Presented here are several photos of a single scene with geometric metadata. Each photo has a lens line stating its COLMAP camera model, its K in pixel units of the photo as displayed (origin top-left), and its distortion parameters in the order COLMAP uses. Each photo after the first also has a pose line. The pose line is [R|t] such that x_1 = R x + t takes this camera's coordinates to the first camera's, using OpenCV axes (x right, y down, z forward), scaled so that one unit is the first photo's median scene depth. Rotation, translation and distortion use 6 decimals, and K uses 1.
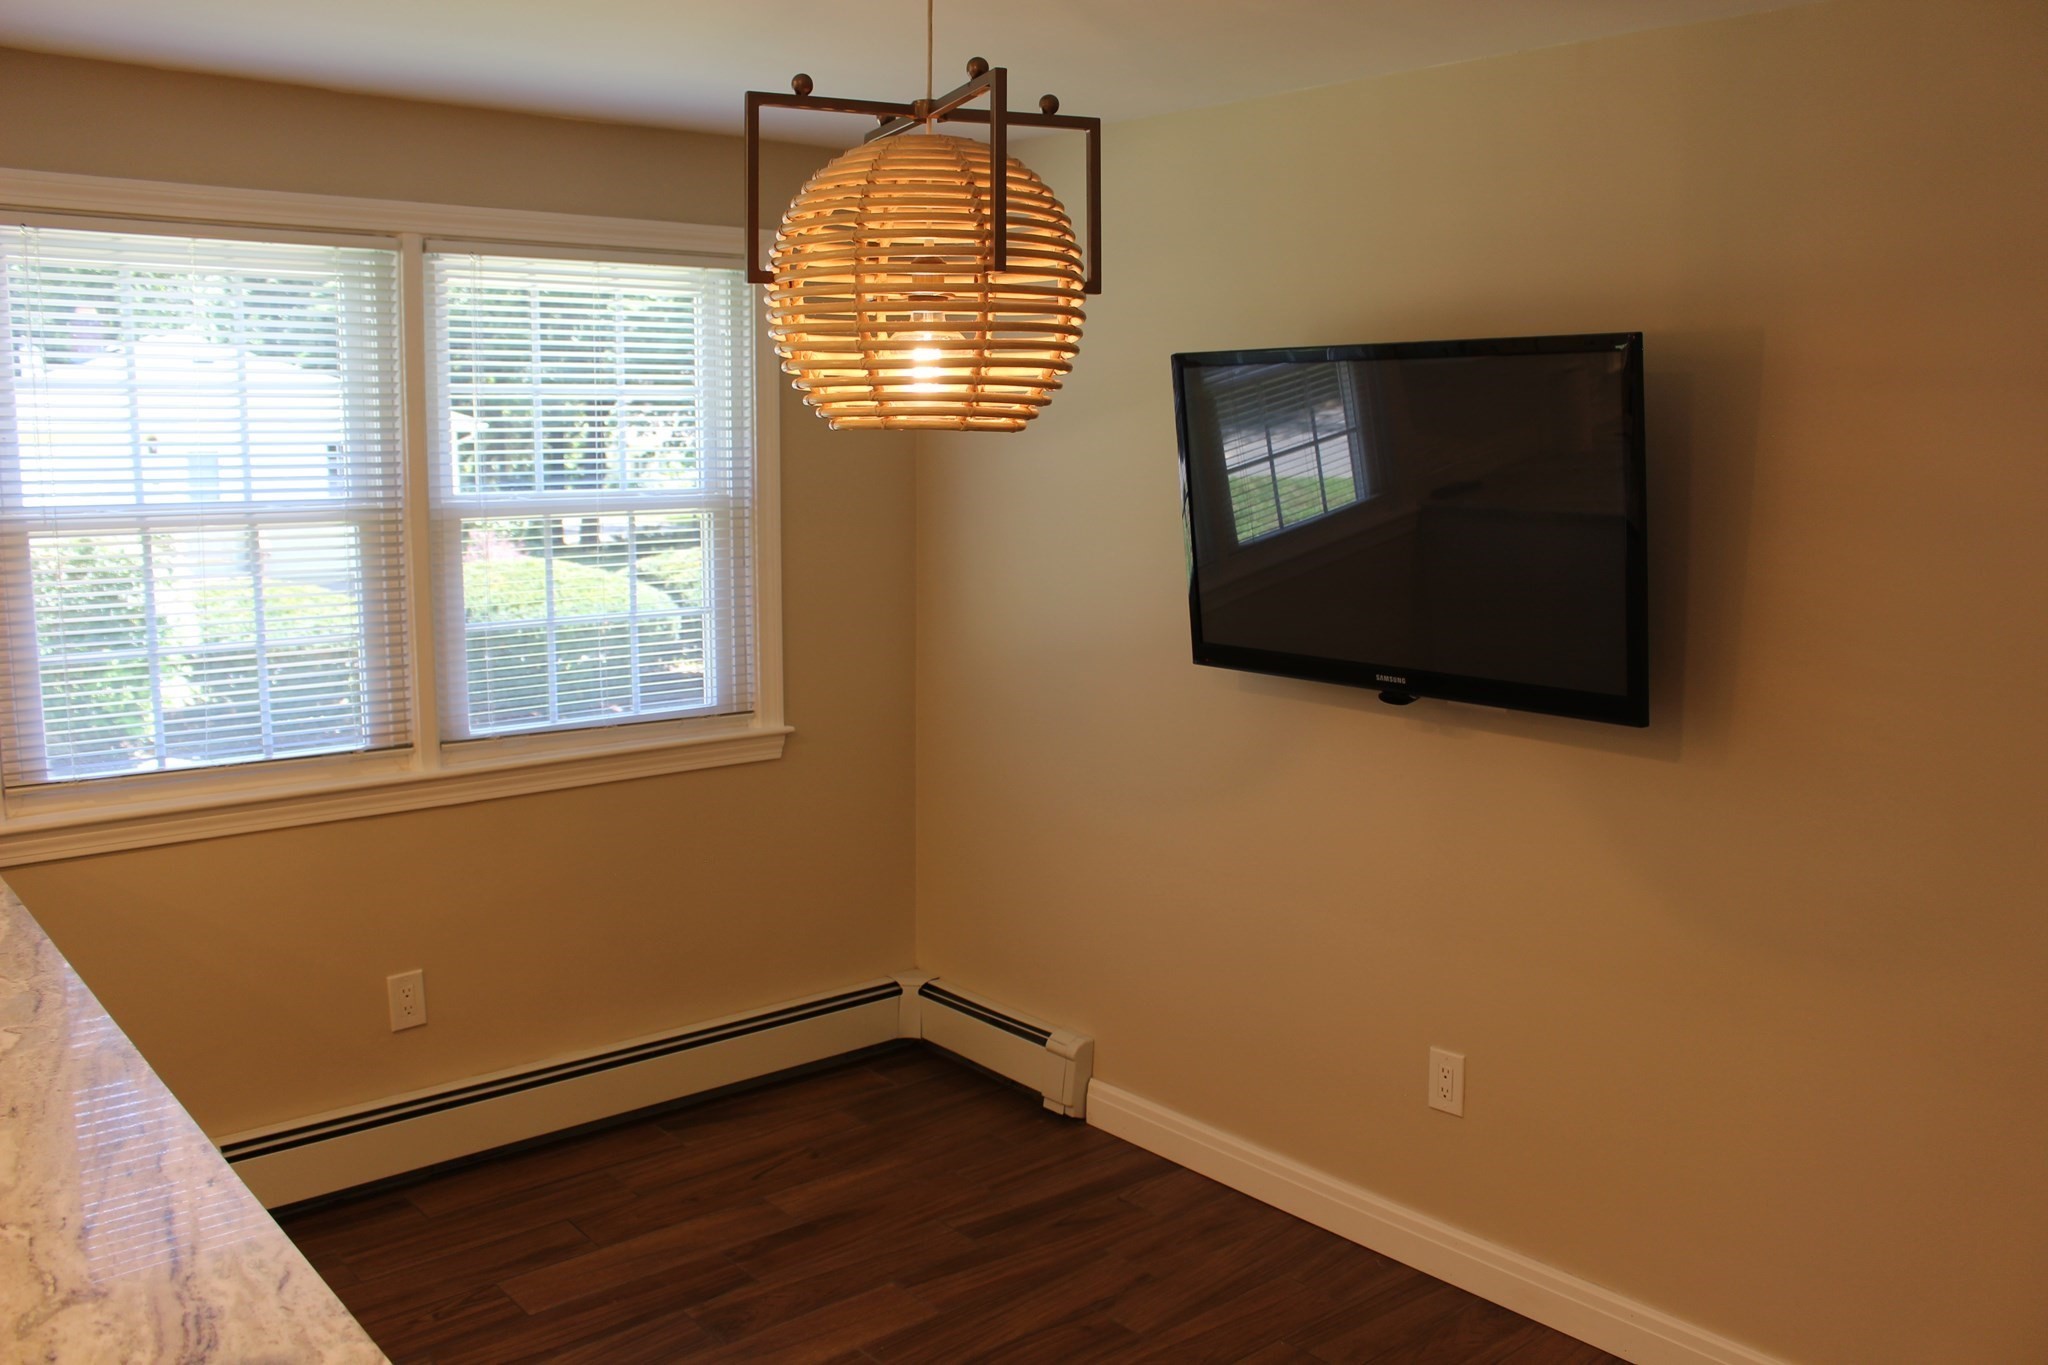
lens RADIAL K [[1694.5, 0, 1016.9], [0, 1694.5, 687.9], [0, 0, 1]] dist [-0.167506, 0.143942]
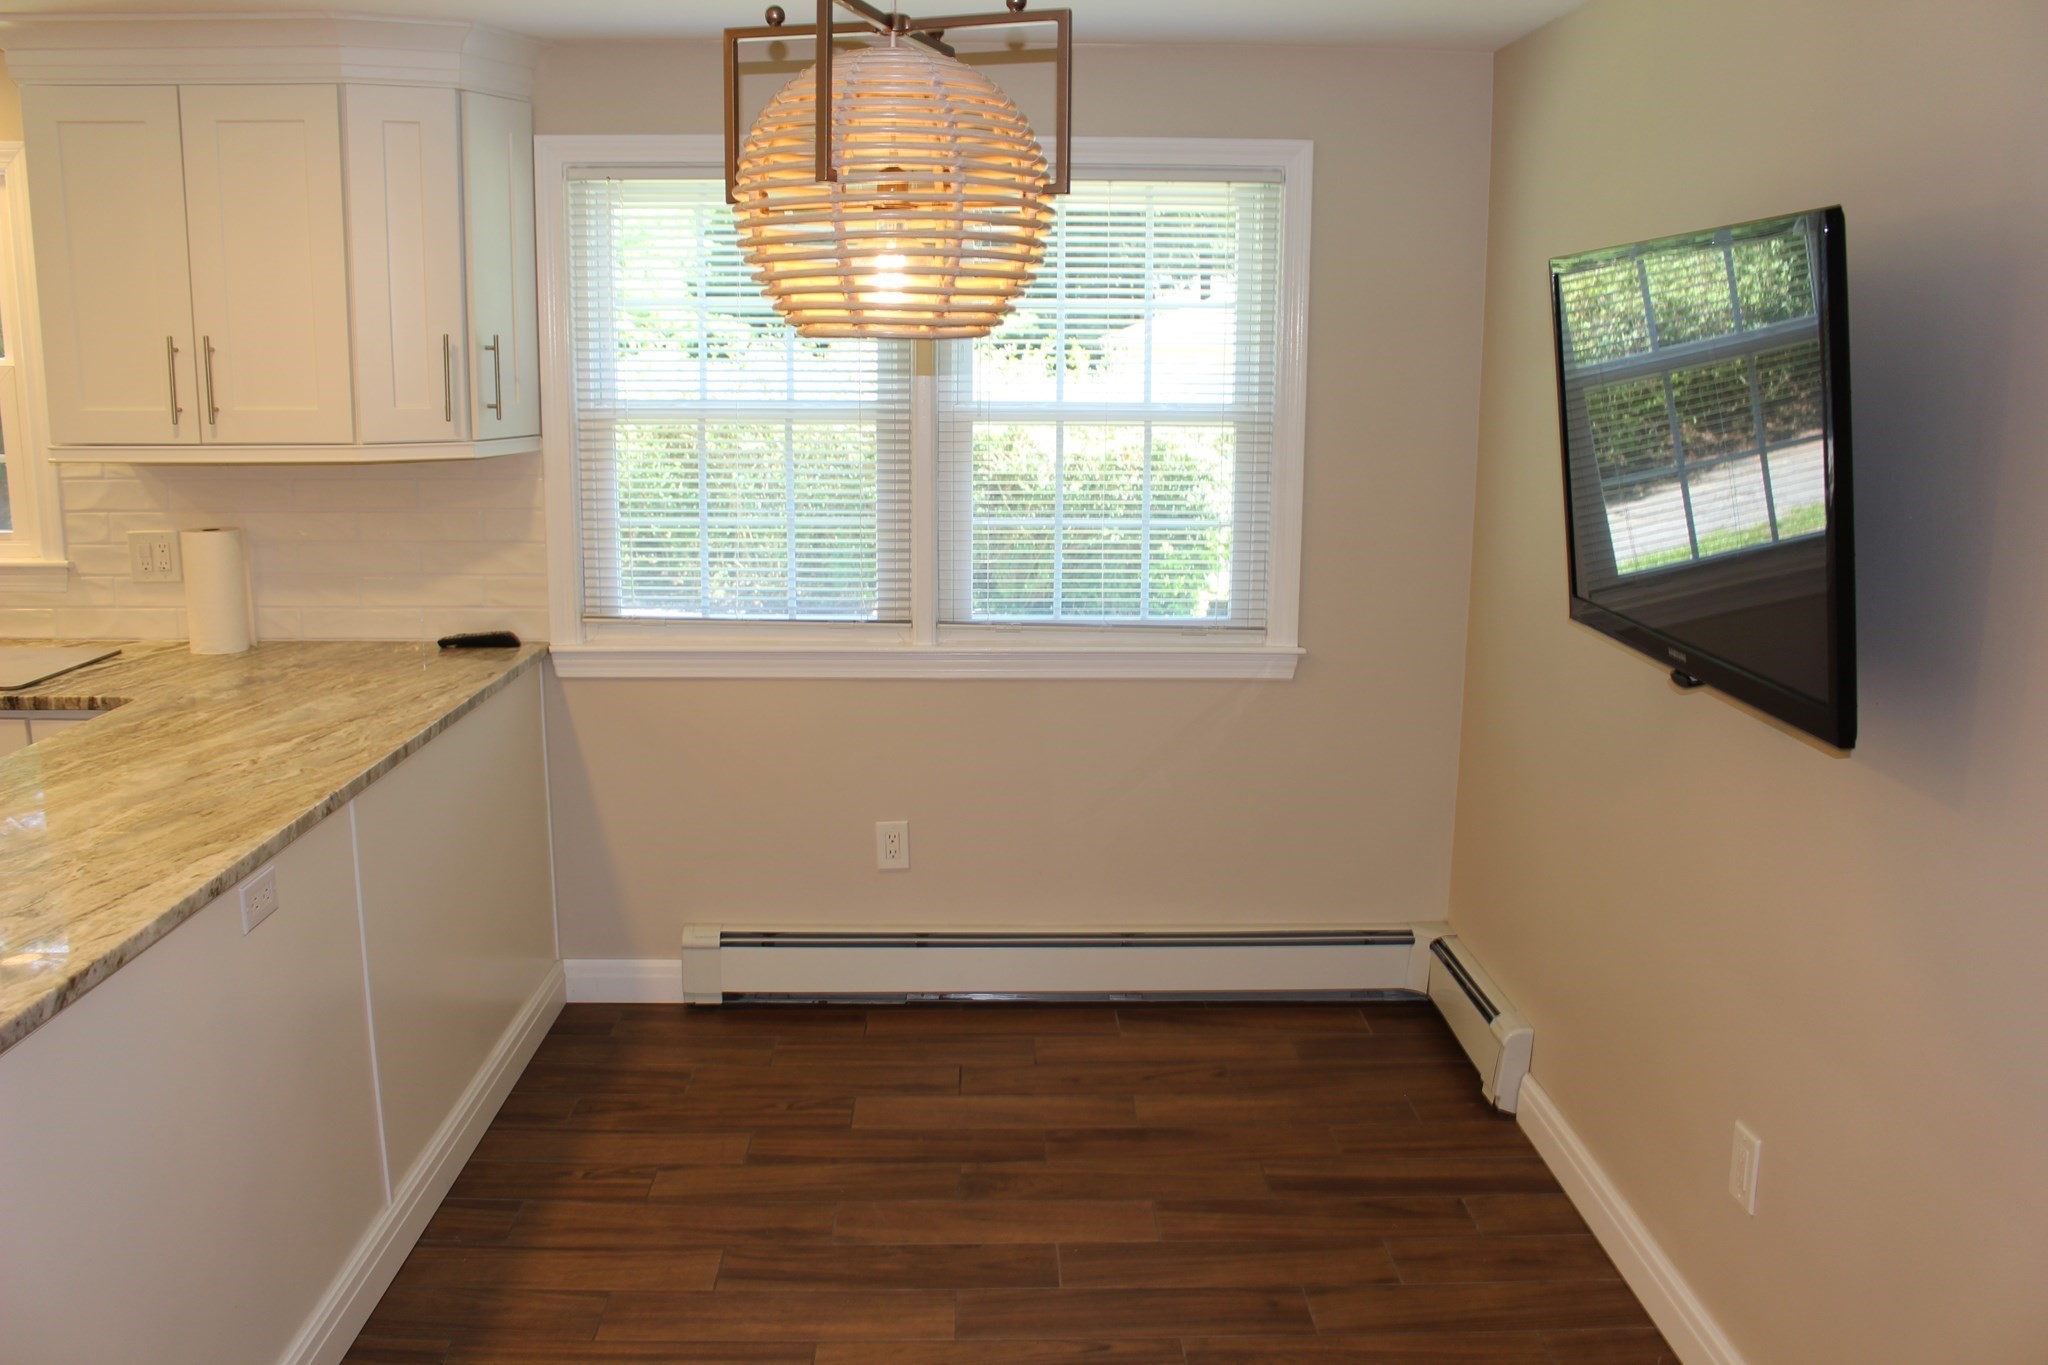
lens RADIAL K [[1694.5, 0, 1016.9], [0, 1694.5, 687.9], [0, 0, 1]] dist [-0.167506, 0.143942]
pose [[0.769658, 0.125544, -0.625992, 0.430239], [-0.098179, 0.992087, 0.078254, -0.018320], [0.630863, 0.001230, 0.775894, 0.161177]]
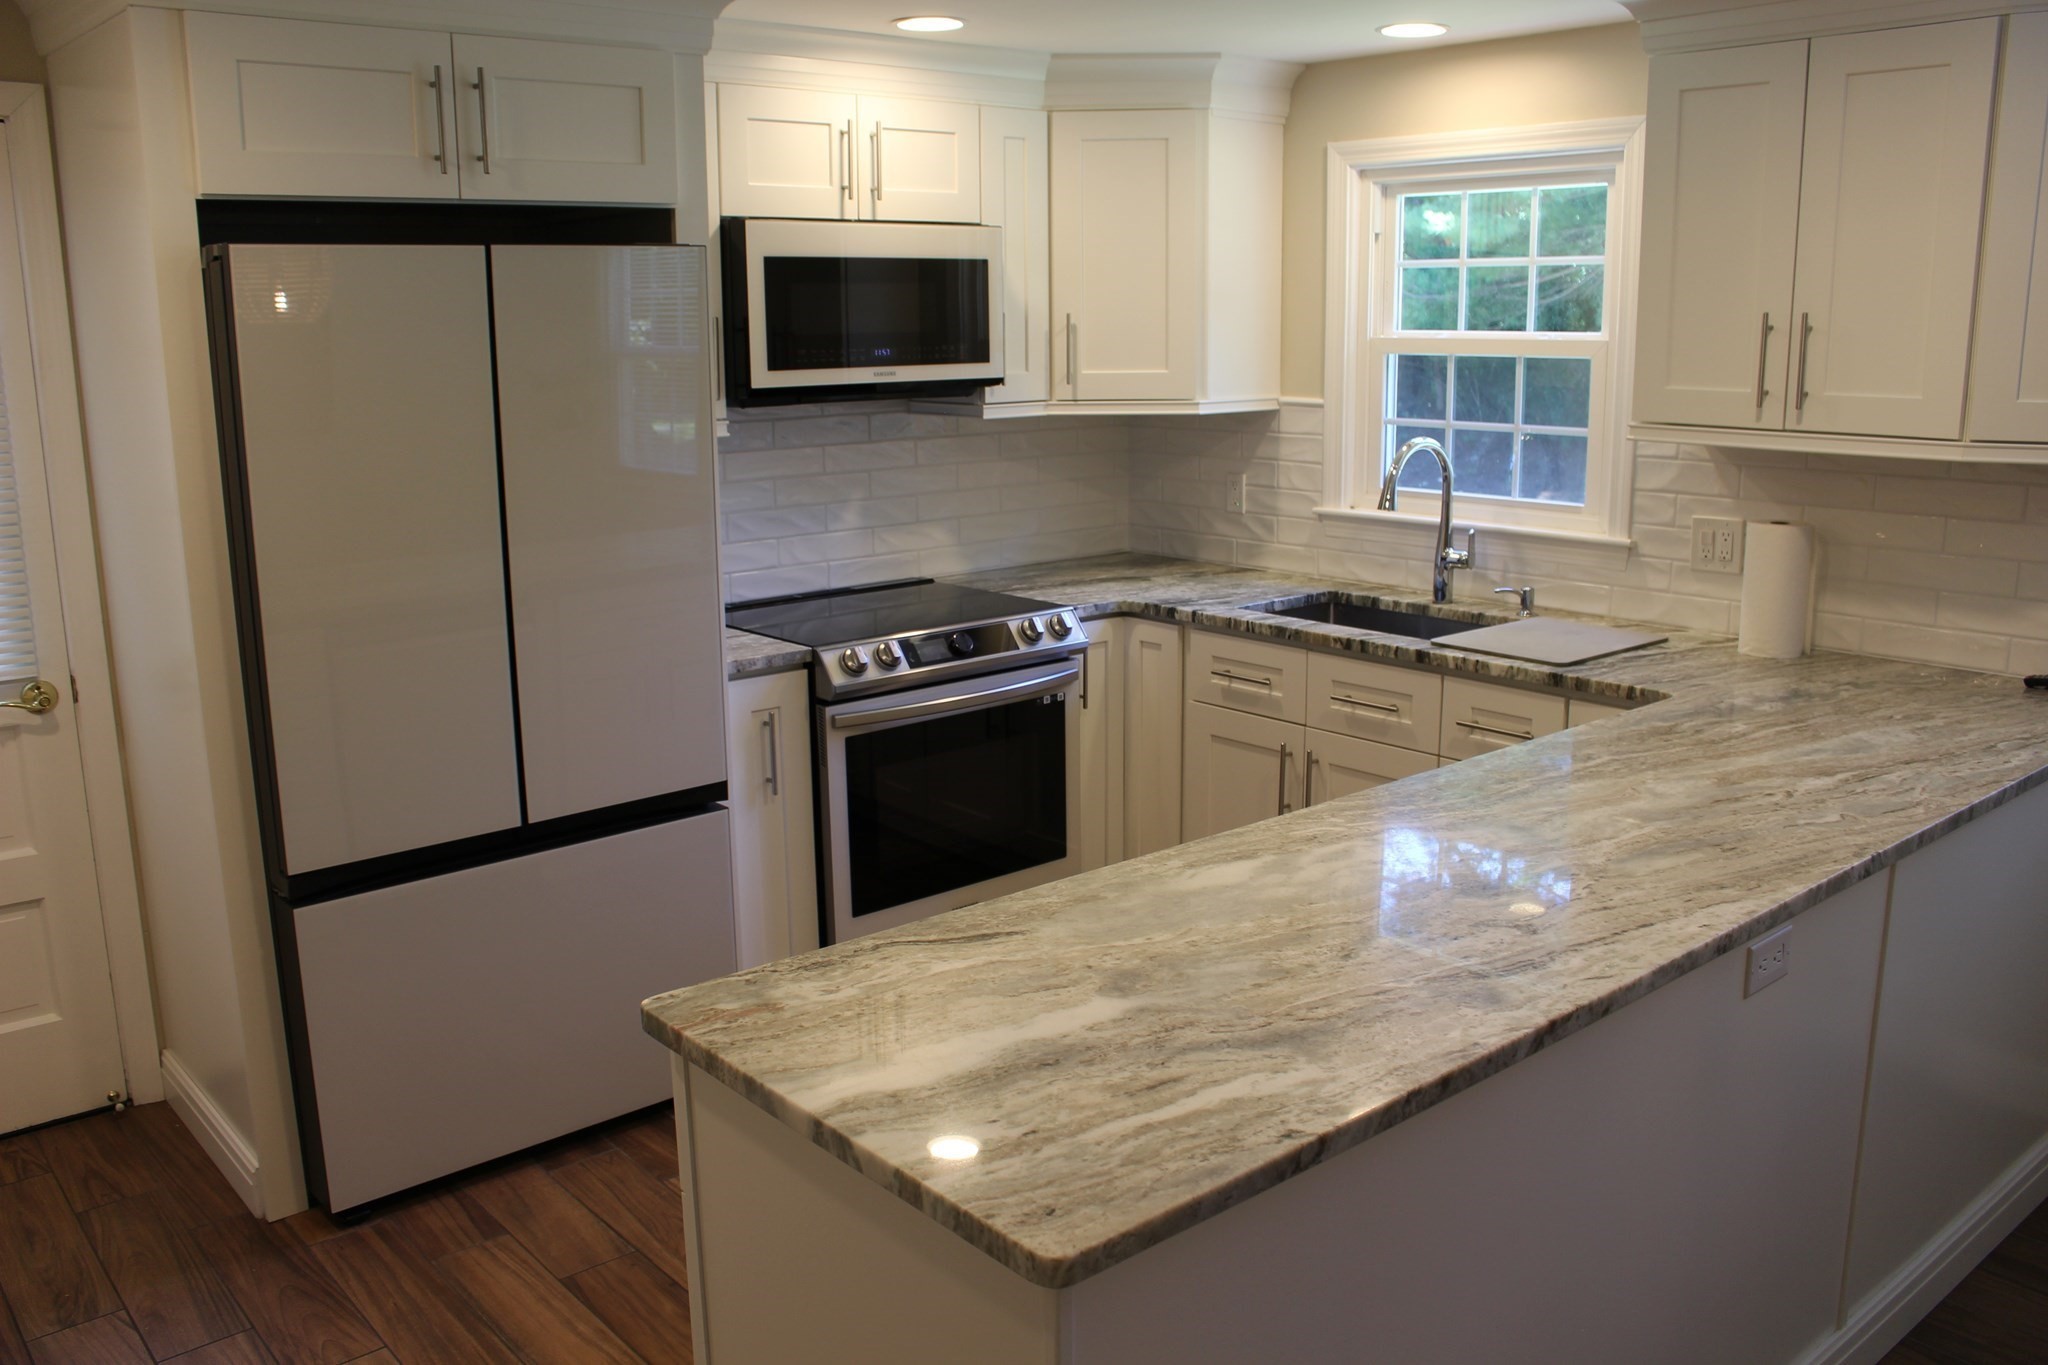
lens RADIAL K [[1694.5, 0, 1016.9], [0, 1694.5, 687.9], [0, 0, 1]] dist [-0.167506, 0.143942]
pose [[-0.006535, 0.203223, -0.979111, 0.328577], [-0.140799, 0.969190, 0.202103, -0.024740], [0.990017, 0.139178, 0.022280, 0.198237]]
